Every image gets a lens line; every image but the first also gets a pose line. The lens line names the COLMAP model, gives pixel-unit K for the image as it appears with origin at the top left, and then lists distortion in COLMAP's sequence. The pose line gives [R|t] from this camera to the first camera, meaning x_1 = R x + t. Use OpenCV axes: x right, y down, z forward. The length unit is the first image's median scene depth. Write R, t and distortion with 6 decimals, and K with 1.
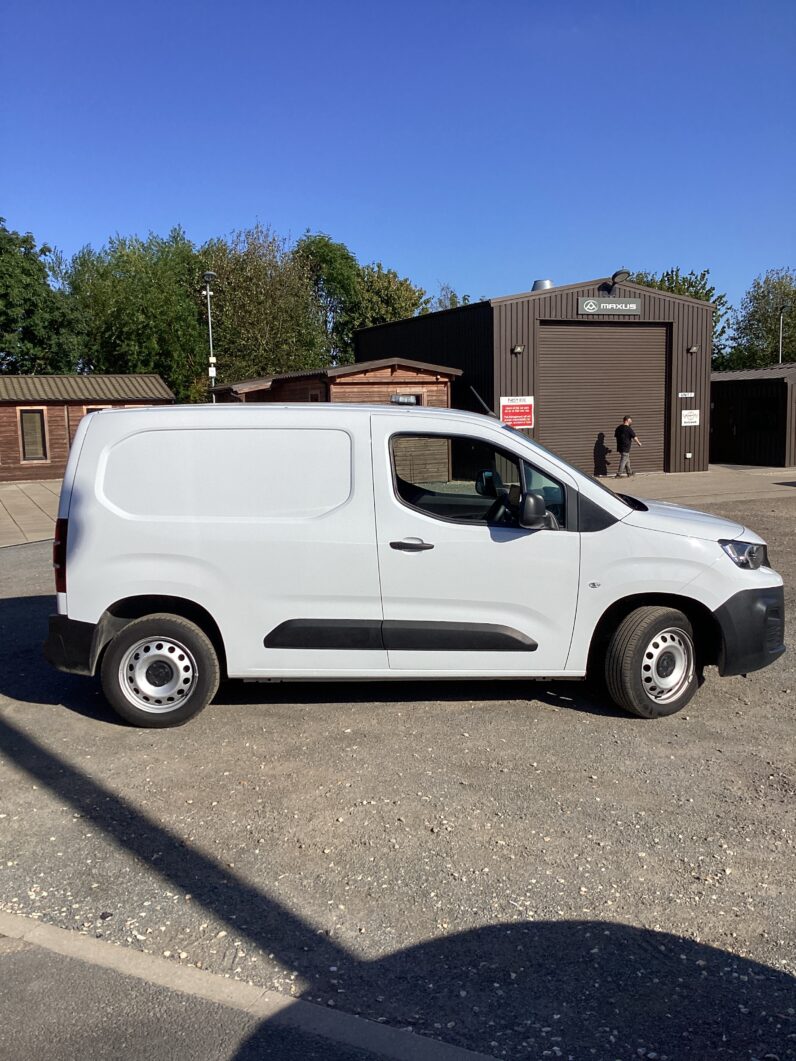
lens RADIAL K [[950.6, 0, 398.0], [0, 950.6, 530.5], [0, 0, 1]] dist [0.127127, -0.242643]
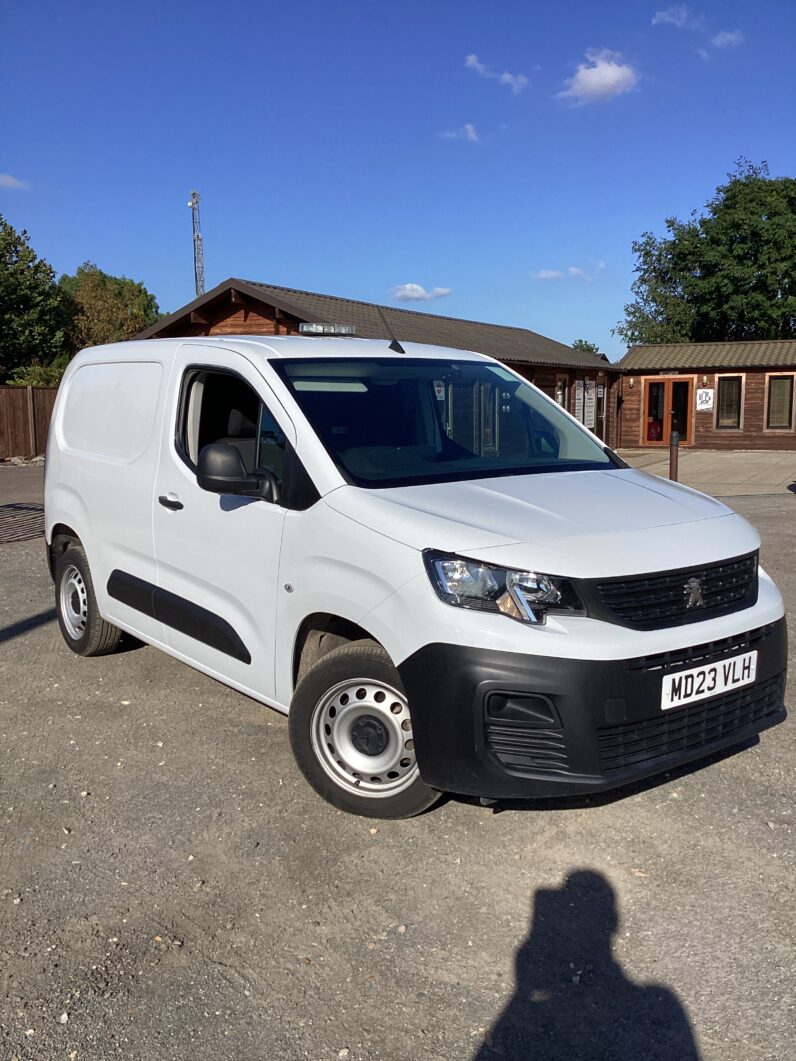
lens RADIAL K [[950.6, 0, 398.0], [0, 950.6, 530.5], [0, 0, 1]] dist [0.127127, -0.242643]
pose [[0.611172, 0.125109, -0.781548, 0.777068], [-0.103988, 0.991562, 0.077408, -0.044980], [0.784637, 0.033962, 0.619024, 0.632181]]
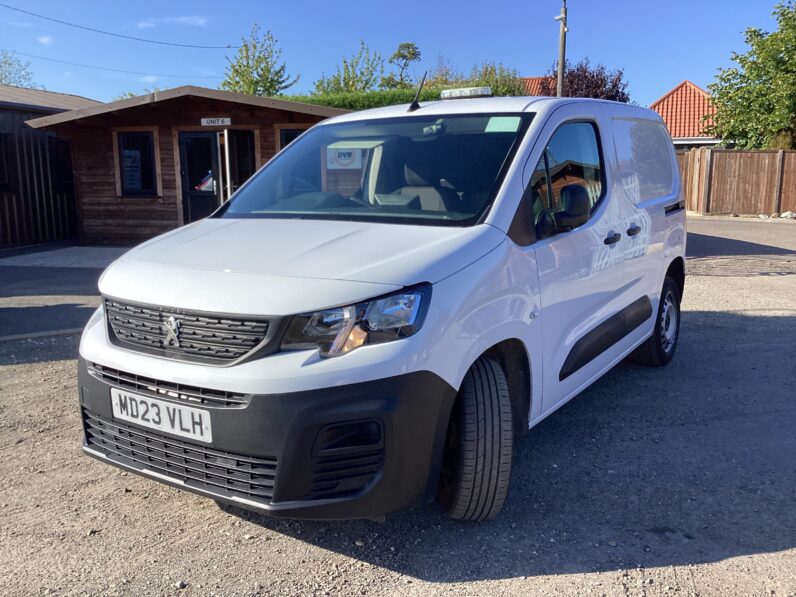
lens RADIAL K [[713.2, 0, 398.0], [0, 713.2, 298.5], [0, 0, 1]] dist [0.127127, -0.242643]
pose [[-0.555962, 0.169198, -0.813805, 0.725646], [-0.079939, 0.963641, 0.254962, -0.135878], [0.827355, 0.206804, -0.522223, 1.535220]]
